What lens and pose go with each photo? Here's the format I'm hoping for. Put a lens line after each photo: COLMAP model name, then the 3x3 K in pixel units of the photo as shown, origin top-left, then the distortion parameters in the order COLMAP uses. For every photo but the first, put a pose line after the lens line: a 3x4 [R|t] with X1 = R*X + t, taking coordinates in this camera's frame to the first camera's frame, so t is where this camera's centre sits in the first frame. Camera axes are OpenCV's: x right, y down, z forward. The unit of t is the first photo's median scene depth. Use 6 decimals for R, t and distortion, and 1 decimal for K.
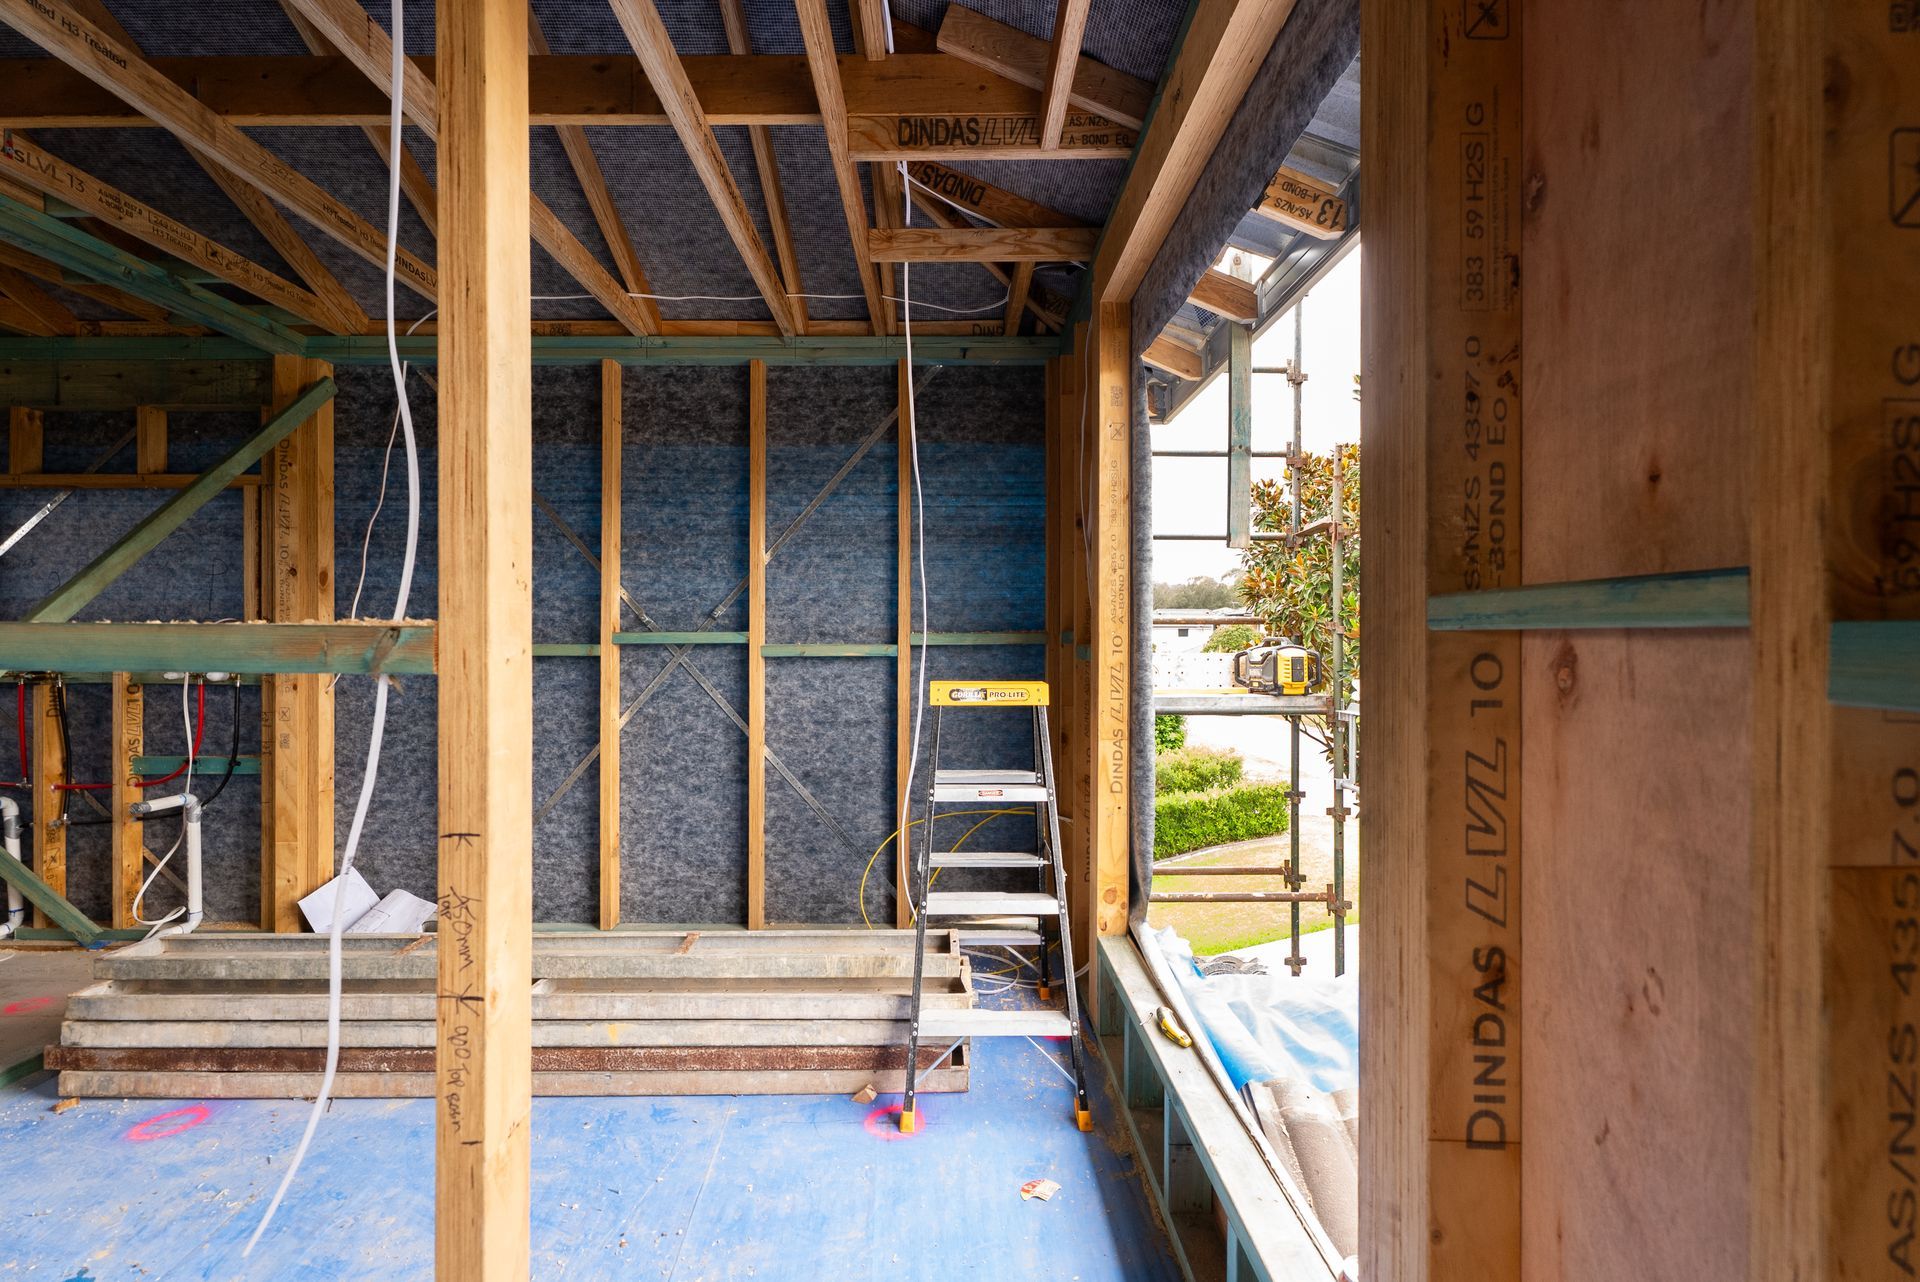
lens RADIAL K [[878.3, 0, 955.6], [0, 878.3, 636.8], [0, 0, 1]] dist [-0.002692, -0.000738]
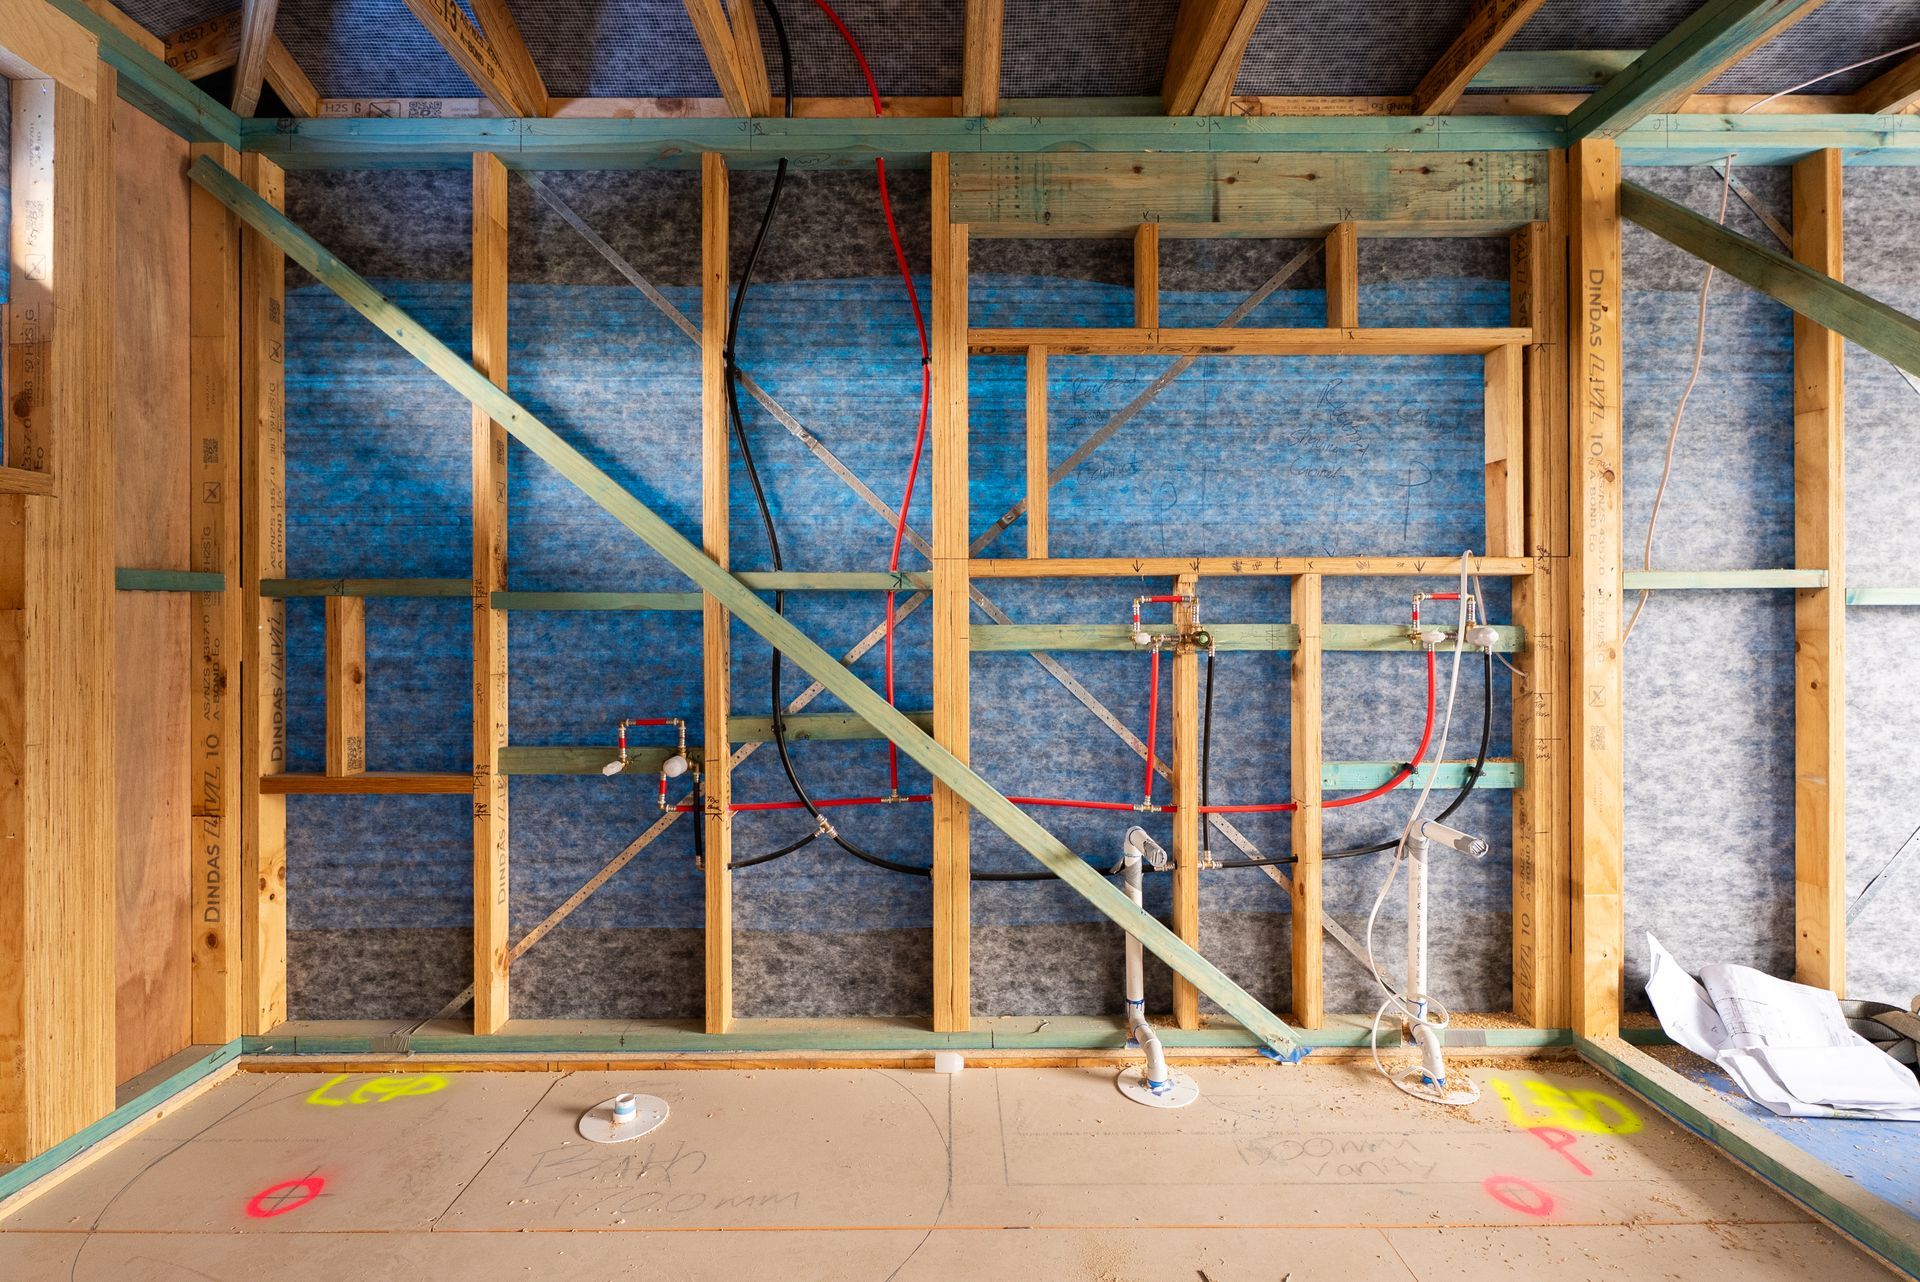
lens RADIAL K [[875.6, 0, 958.3], [0, 875.6, 618.9], [0, 0, 1]] dist [0.002421, 0.000291]
pose [[0.999986, -0.005271, 0.000035, -1.186139], [0.005272, 0.999984, -0.001969, 0.028704], [-0.000025, 0.001969, 0.999998, 0.341601]]
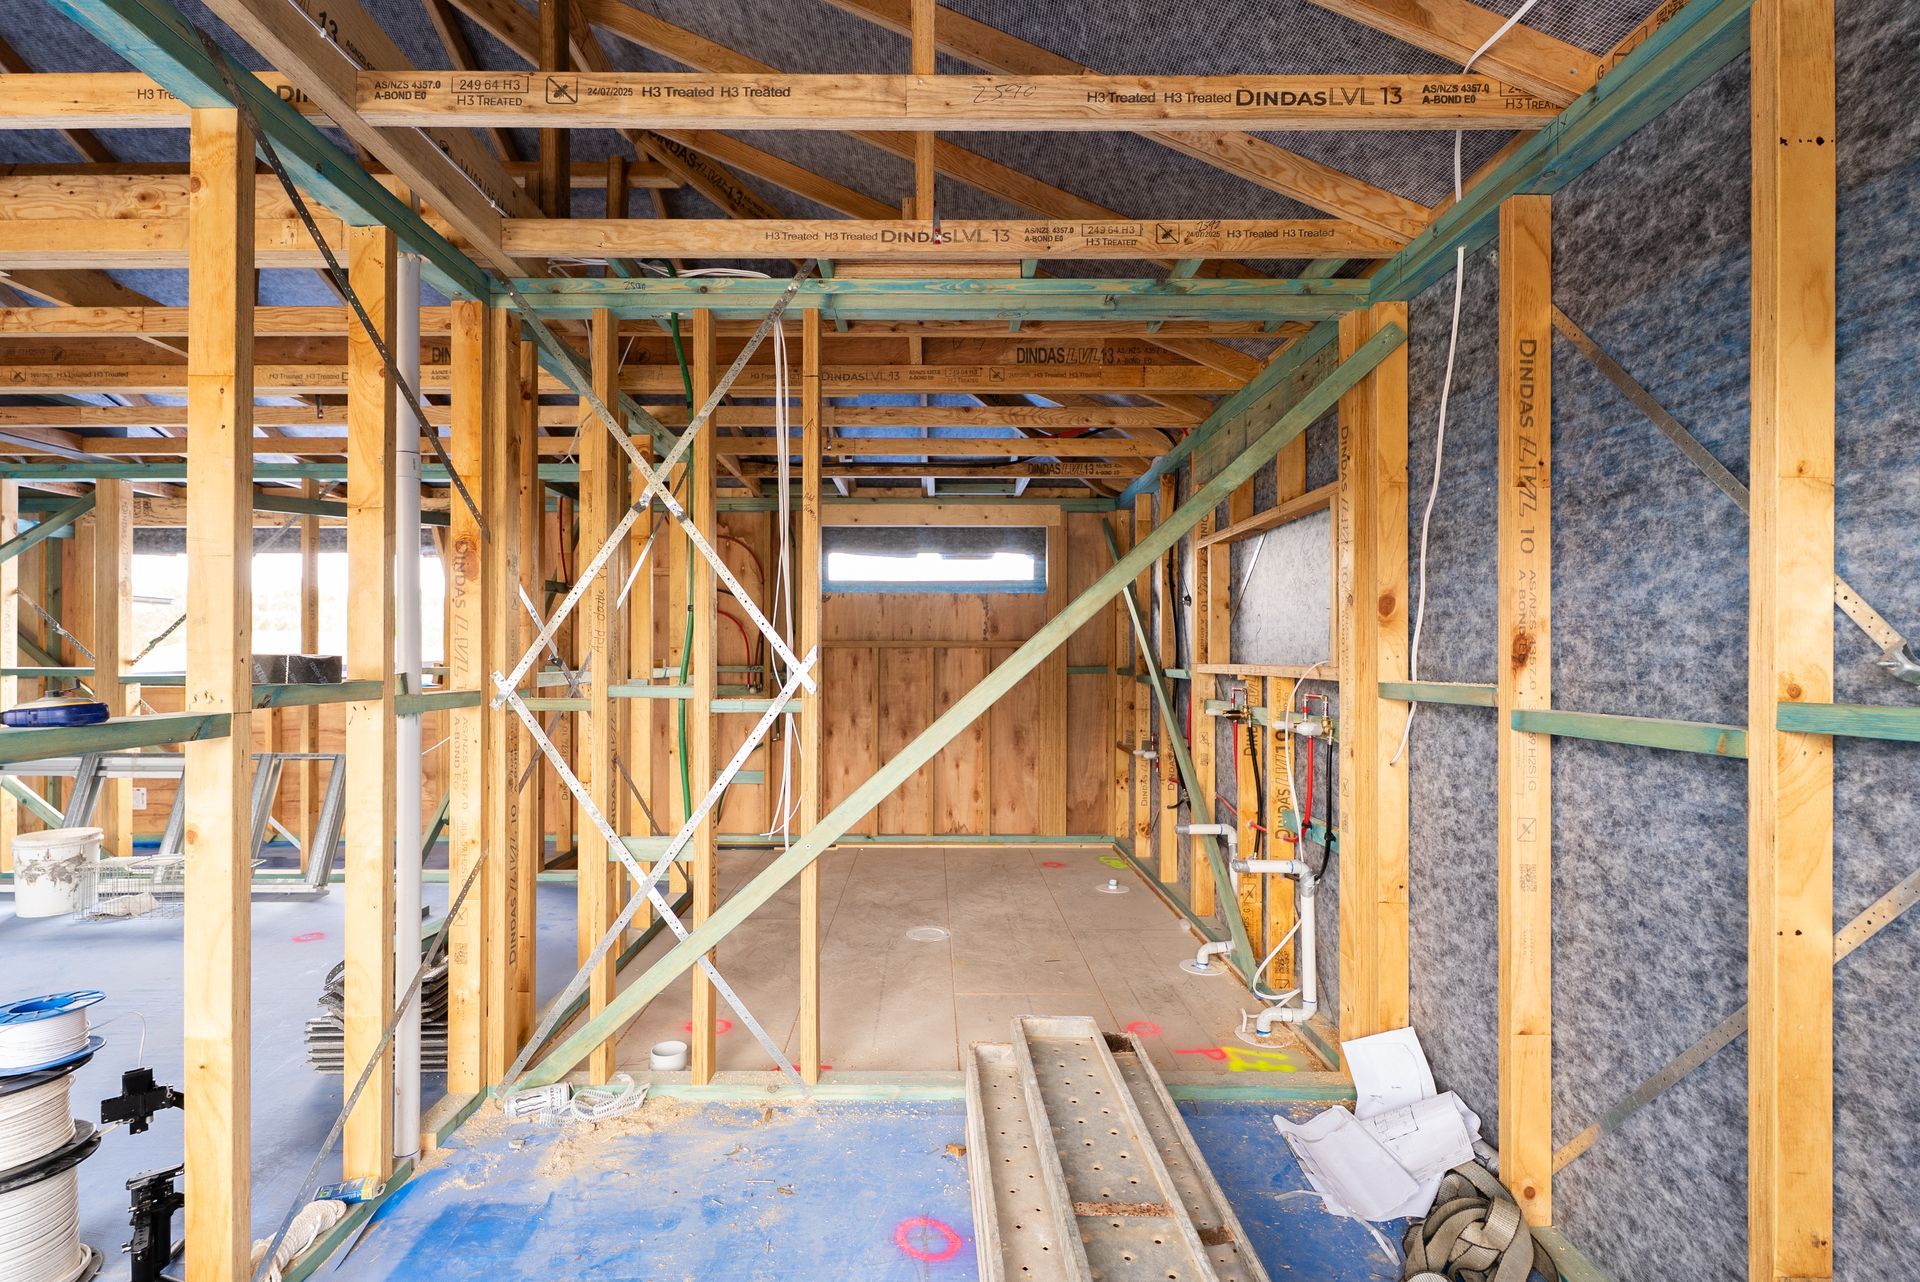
lens RADIAL K [[864.6, 0, 921.9], [0, 864.6, 653.2], [0, 0, 1]] dist [0.007031, -0.000554]
pose [[-0.013240, -0.004554, -0.999902, -0.007605], [-0.003682, 0.999983, -0.004505, -0.022310], [0.999906, 0.003622, -0.013257, 0.617499]]
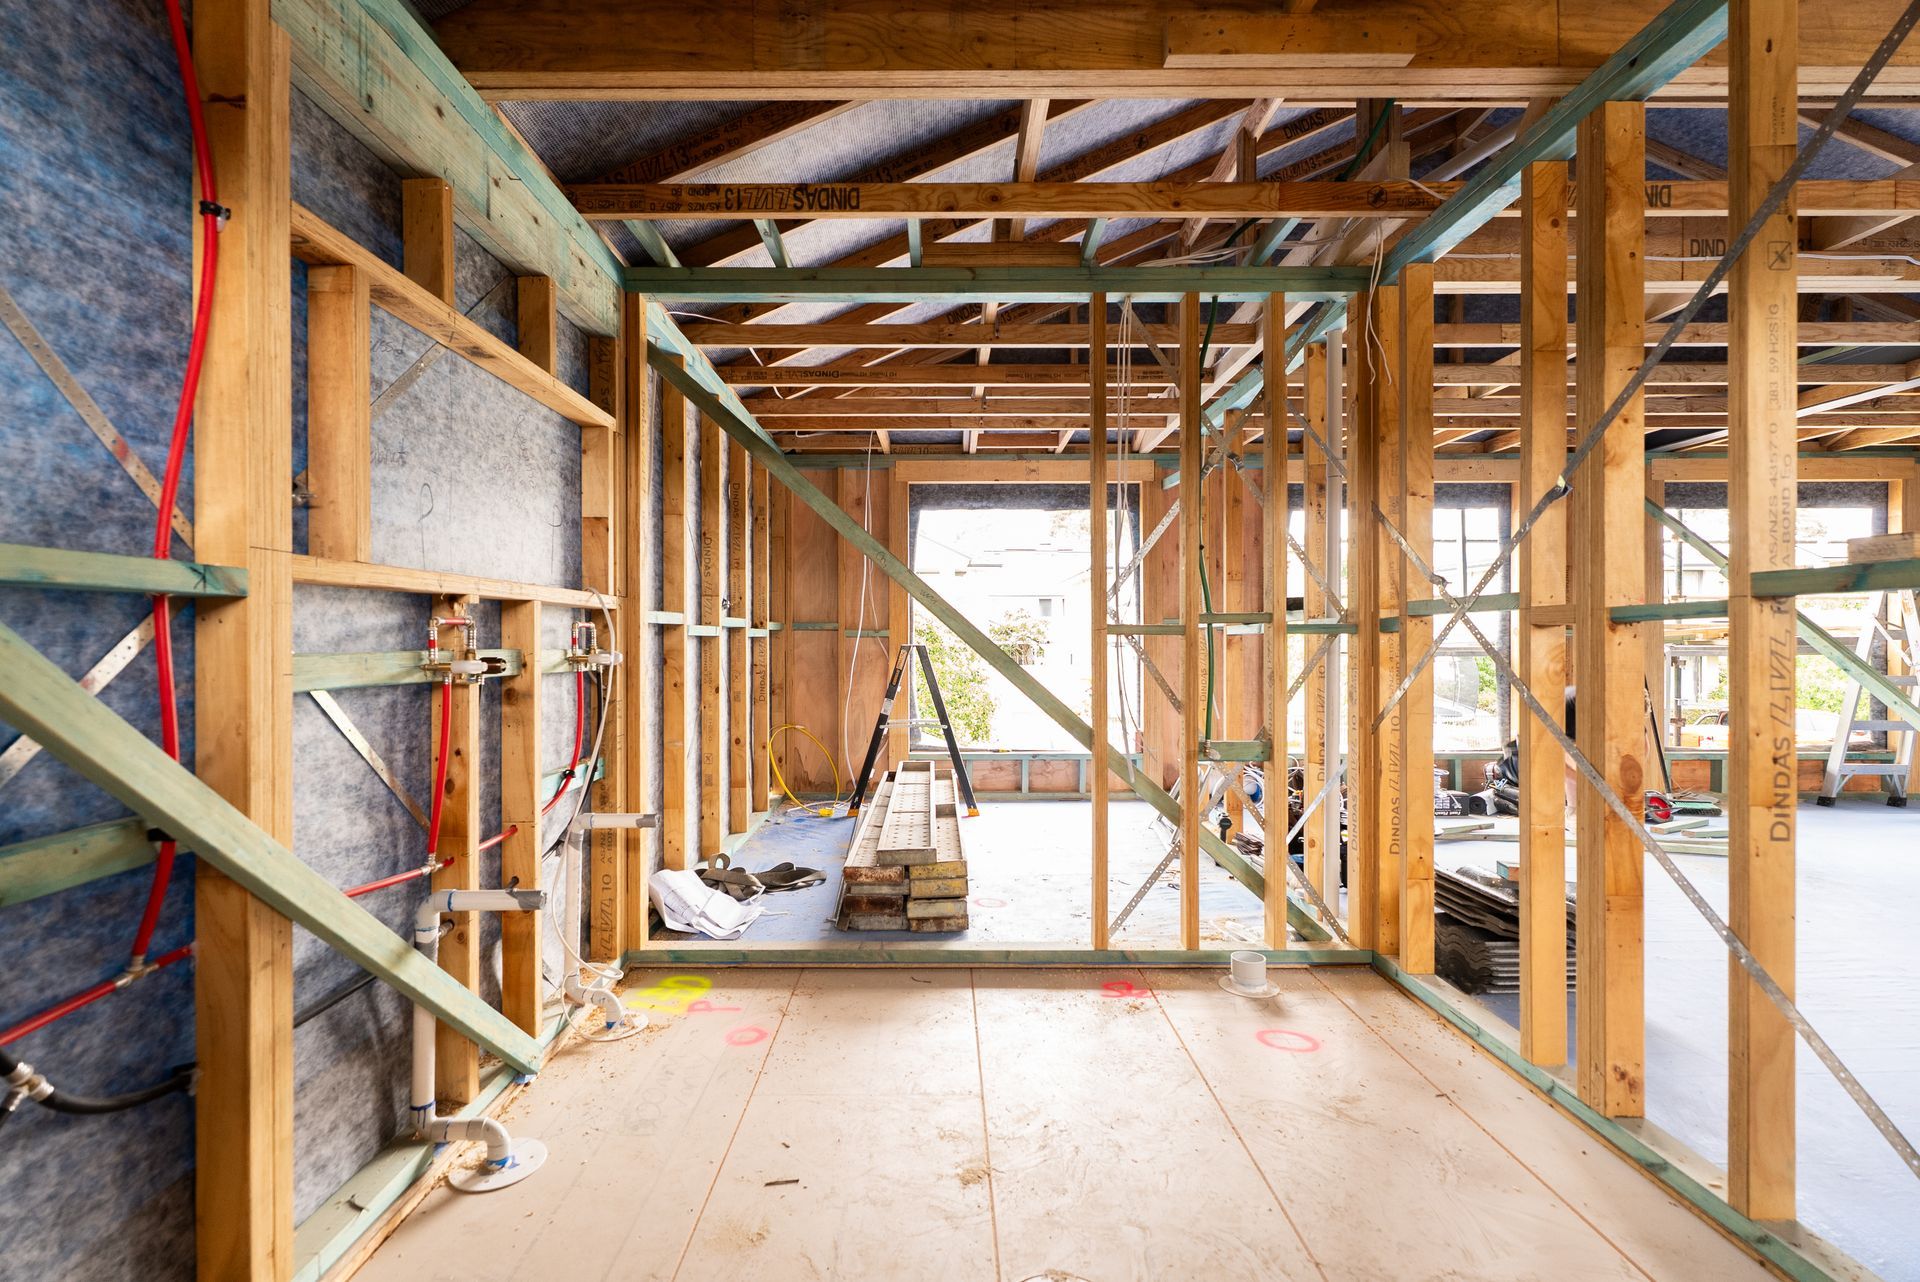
lens RADIAL K [[864.4, 0, 939.8], [0, 864.4, 641.7], [0, 0, 1]] dist [0.004962, -0.000209]
pose [[0.020122, -0.003903, 0.999790, -1.562285], [0.004318, 0.999983, 0.003817, 0.026156], [-0.999788, 0.004240, 0.020138, 0.645603]]
